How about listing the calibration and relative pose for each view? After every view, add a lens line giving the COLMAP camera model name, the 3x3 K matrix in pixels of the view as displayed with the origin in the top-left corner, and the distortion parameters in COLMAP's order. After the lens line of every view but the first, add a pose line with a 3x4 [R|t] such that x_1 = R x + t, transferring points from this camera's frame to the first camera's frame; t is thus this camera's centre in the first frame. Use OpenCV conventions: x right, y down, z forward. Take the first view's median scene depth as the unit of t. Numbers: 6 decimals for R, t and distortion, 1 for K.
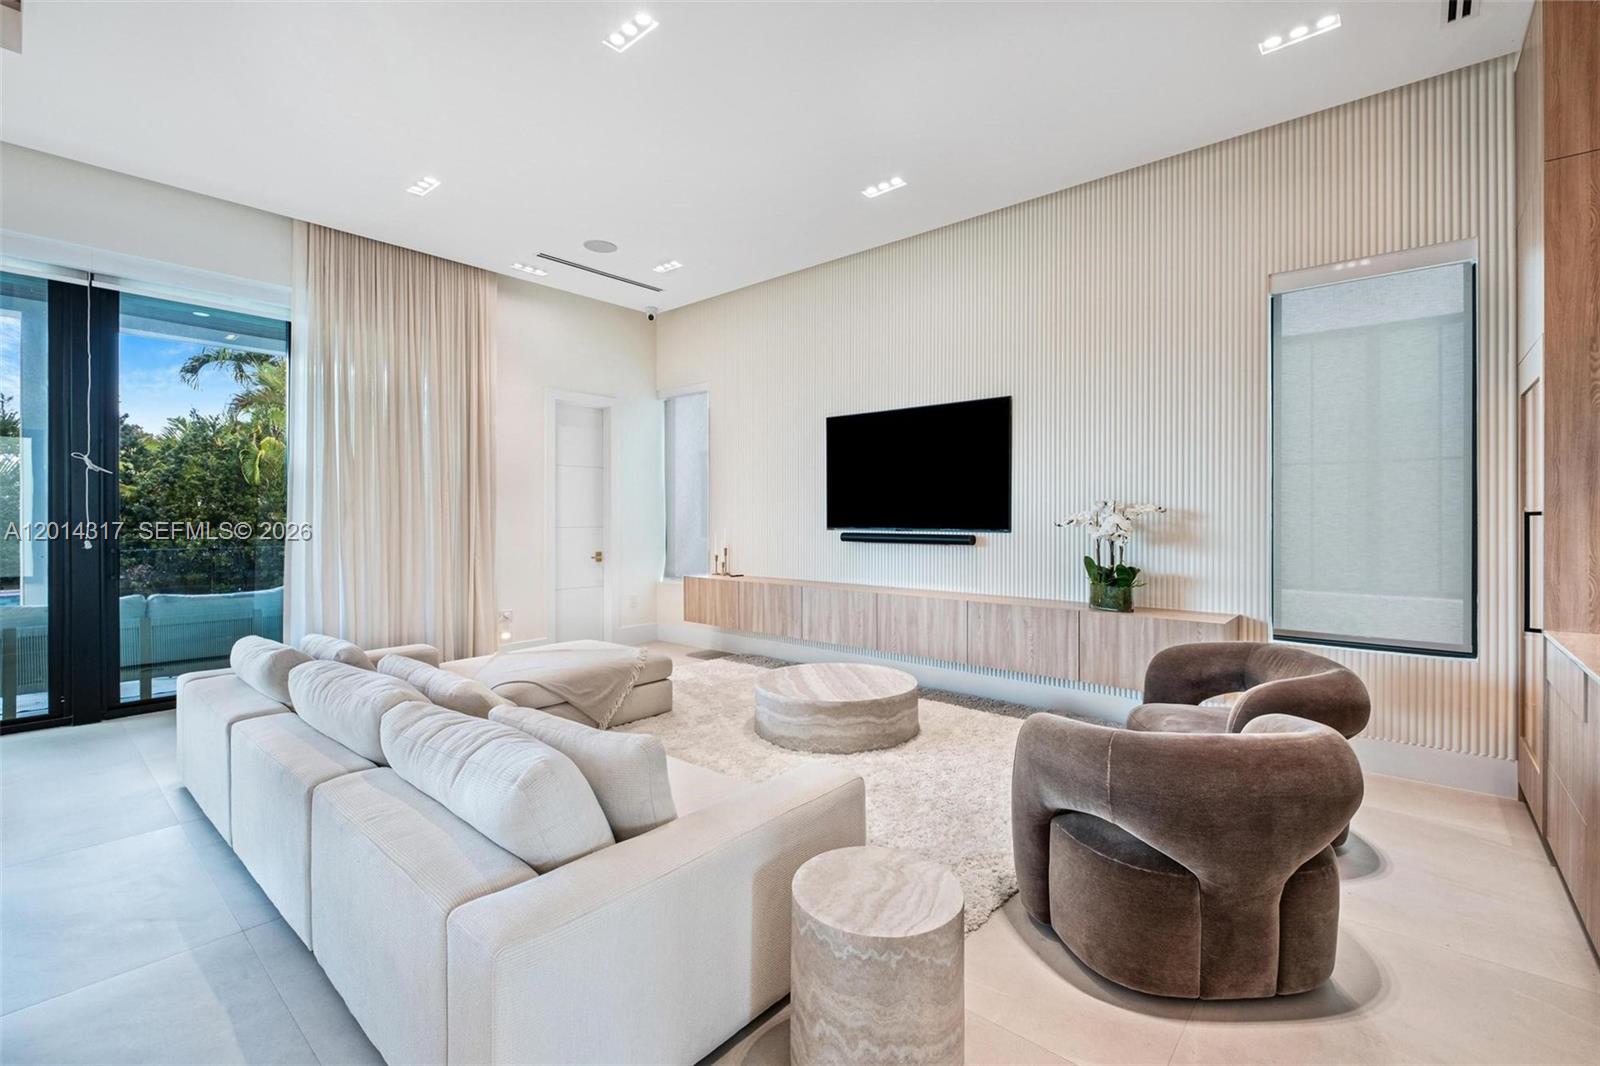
lens RADIAL K [[700.1, 0, 816.7], [0, 700.1, 520.3], [0, 0, 1]] dist [-0.001955, -0.000370]
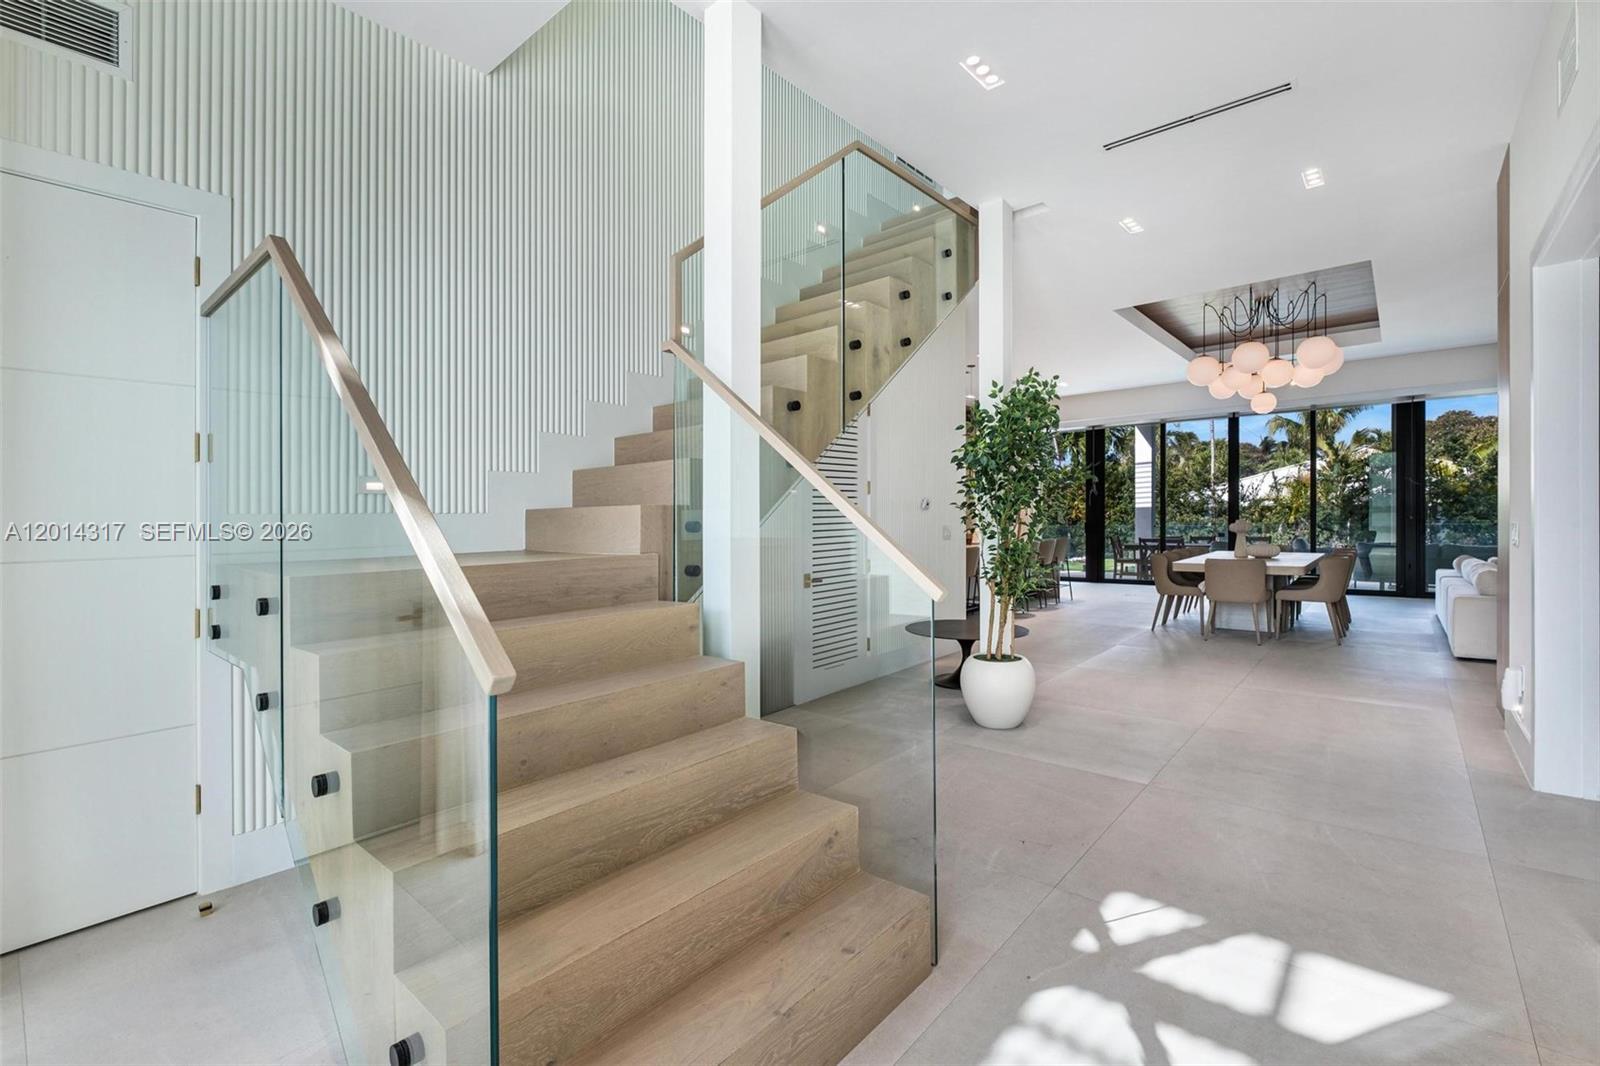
lens RADIAL K [[699.1, 0, 805.0], [0, 699.1, 534.4], [0, 0, 1]] dist [-0.001648, -0.000422]
pose [[0.002351, 0.025368, -0.999675, 1.179421], [0.013641, 0.999584, 0.025398, 0.004646], [0.999904, -0.013696, 0.002004, -0.938032]]
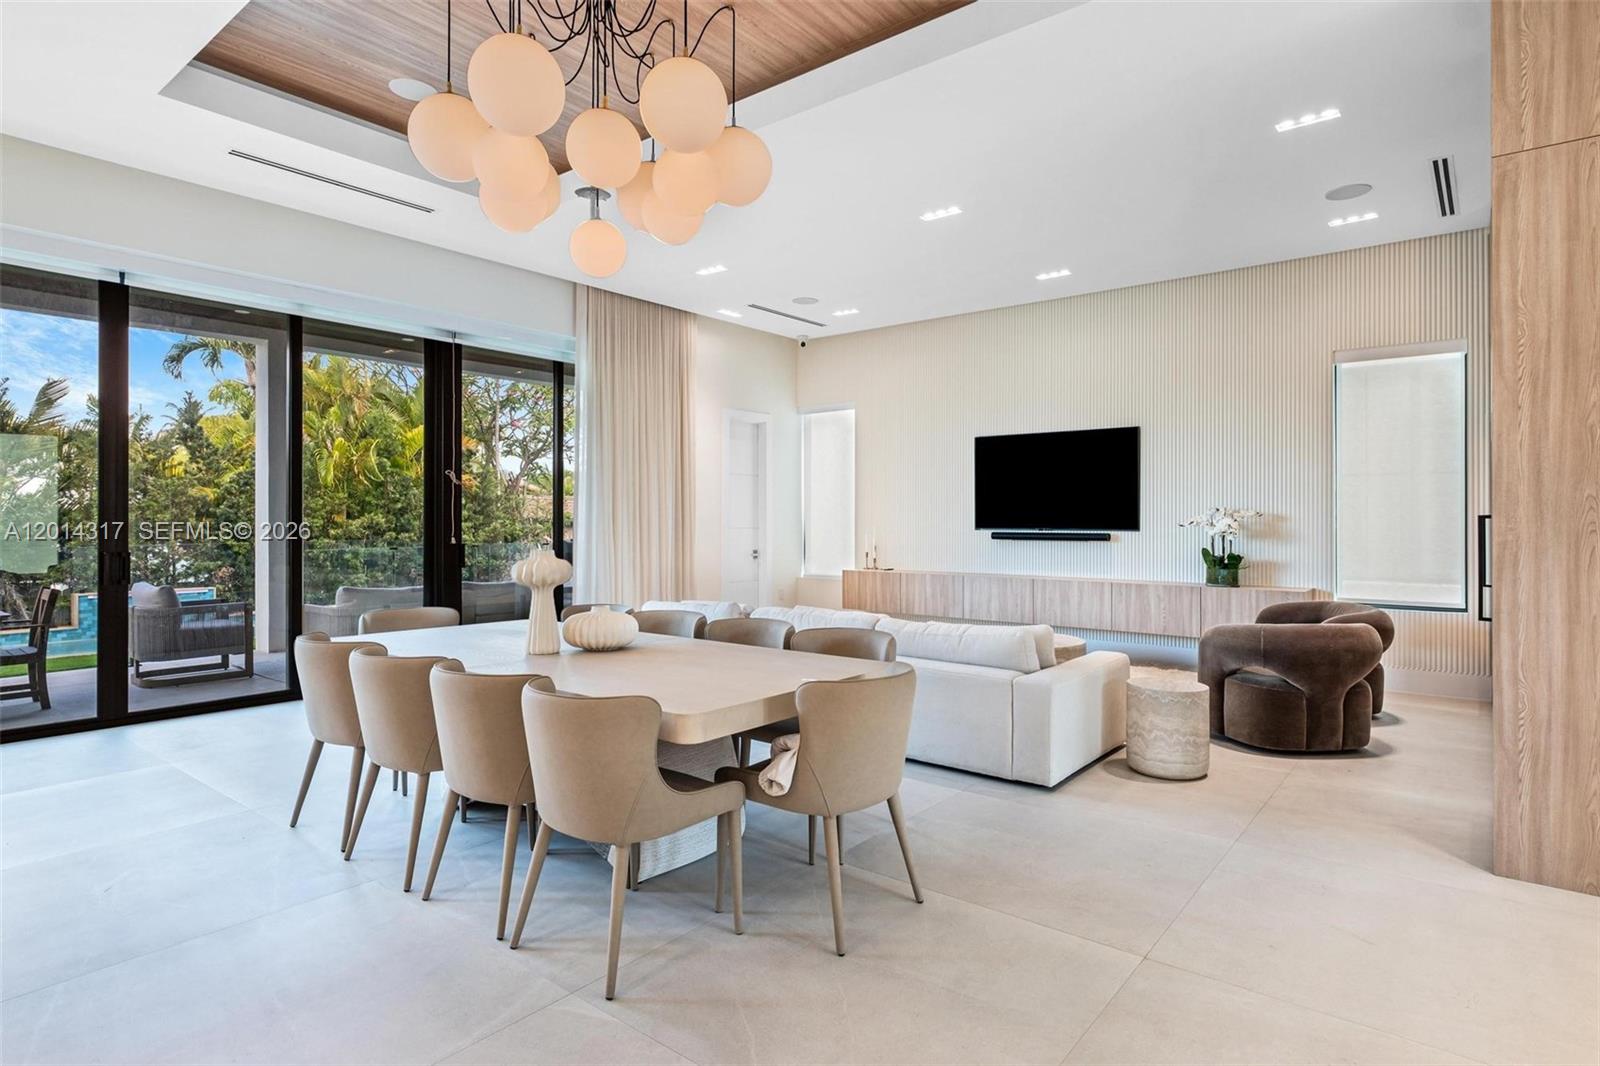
lens RADIAL K [[860.6, 0, 817.7], [0, 860.6, 518.8], [0, 0, 1]] dist [-0.001298, 0.002032]
pose [[0.999240, 0.000028, 0.038980, -0.412534], [0.000192, 0.999984, -0.005633, 0.003290], [-0.038980, 0.005636, 0.999224, -0.619882]]
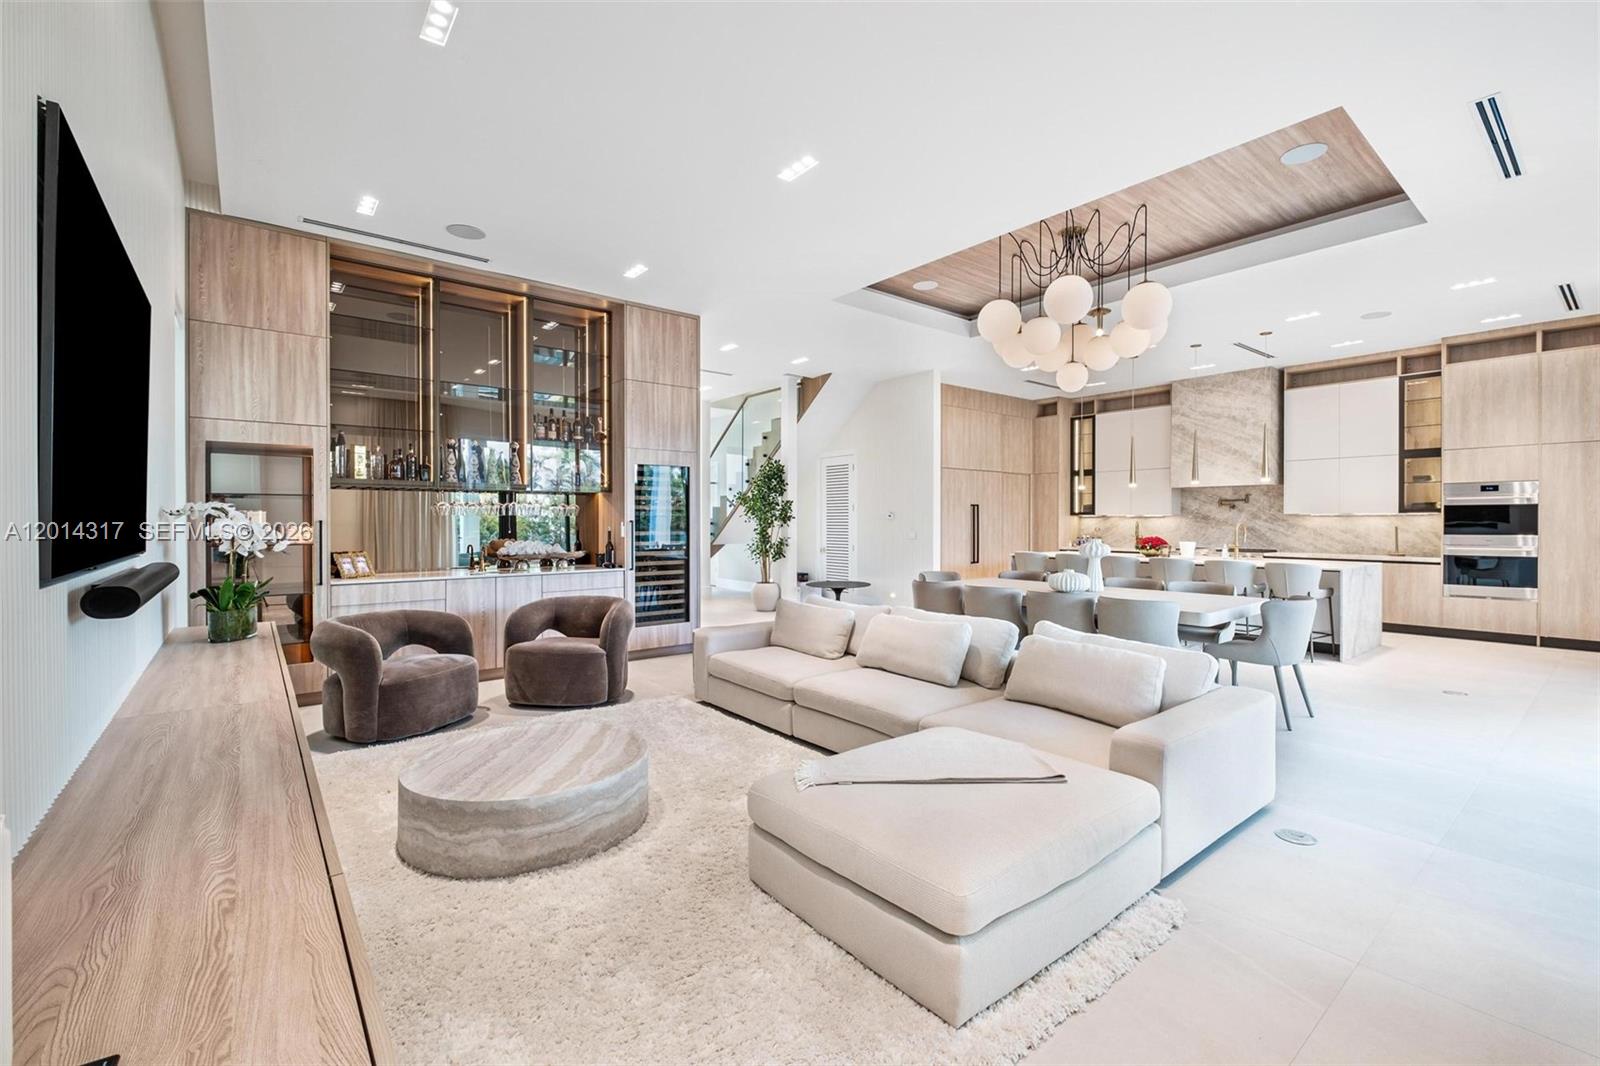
lens RADIAL K [[687.4, 0, 807.7], [0, 687.4, 529.8], [0, 0, 1]] dist [-0.000871, -0.004538]
pose [[-0.982931, -0.003331, 0.183943, -0.354247], [0.000026, 0.999834, 0.018241, -0.010504], [-0.183973, 0.017934, -0.982768, 1.539376]]
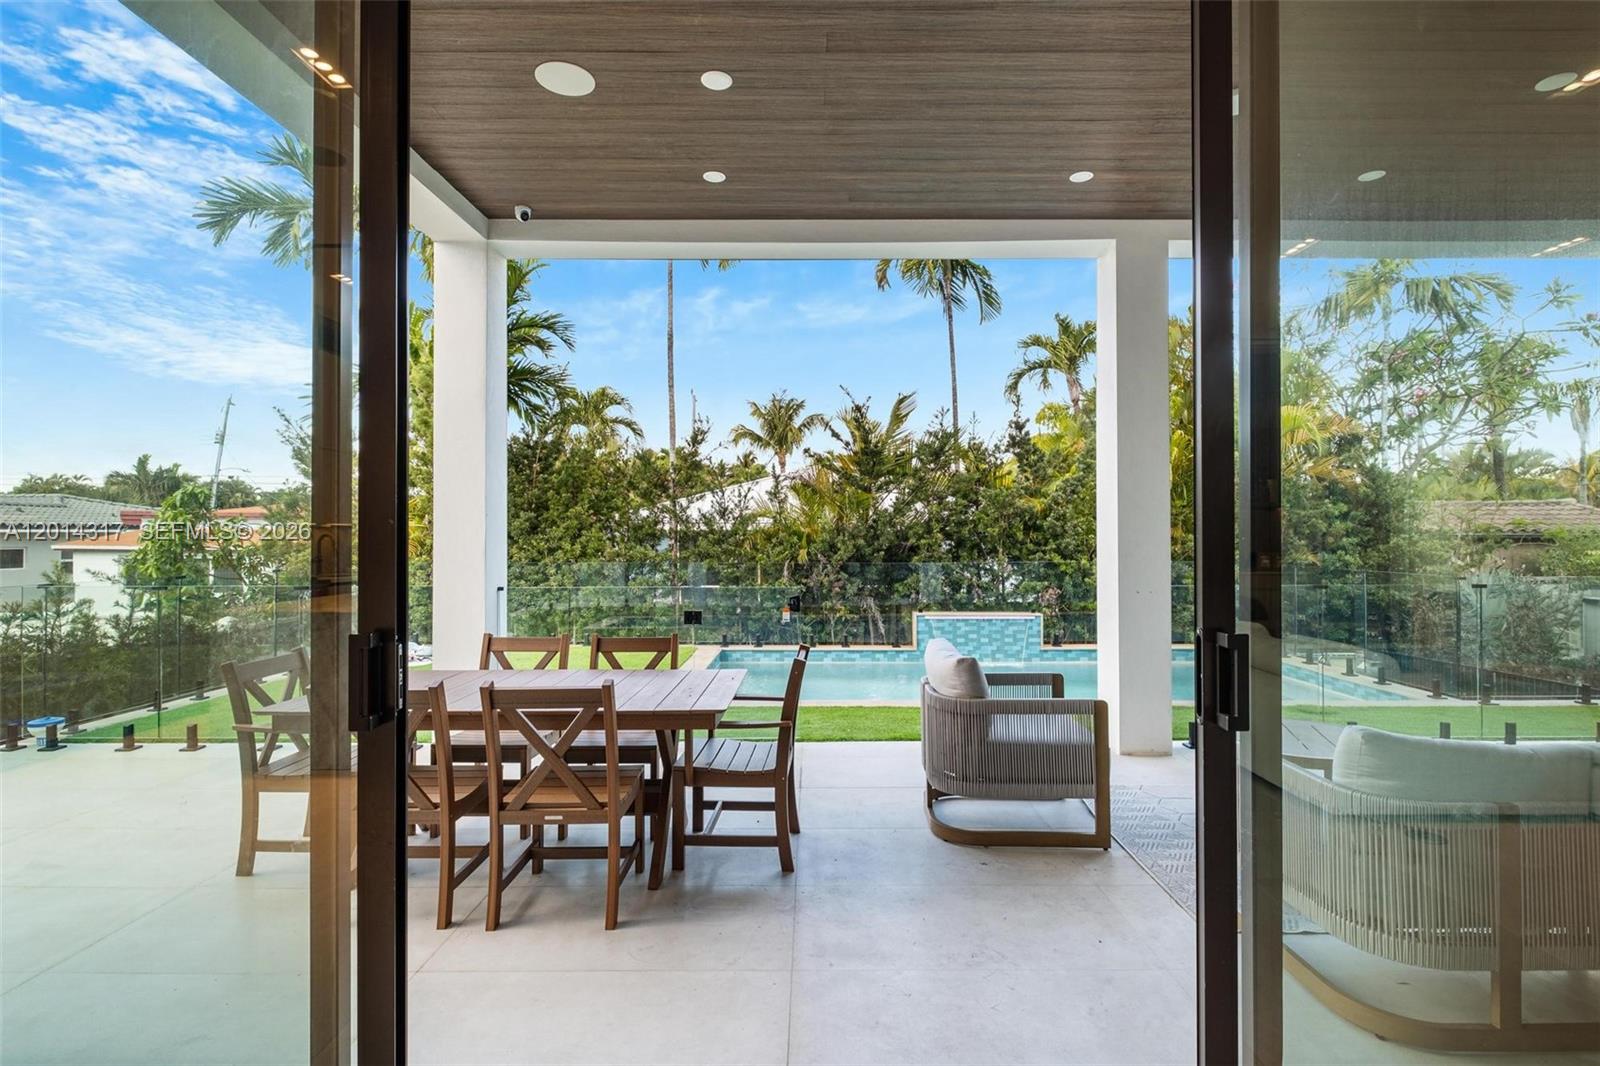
lens RADIAL K [[764.9, 0, 802.7], [0, 764.9, 530.5], [0, 0, 1]] dist [0.002858, 0.000207]
pose [[0.641639, -0.003255, -0.766999, -1.063373], [-0.002817, 0.999974, -0.006600, -0.003679], [0.767001, 0.006395, 0.641614, 0.387589]]
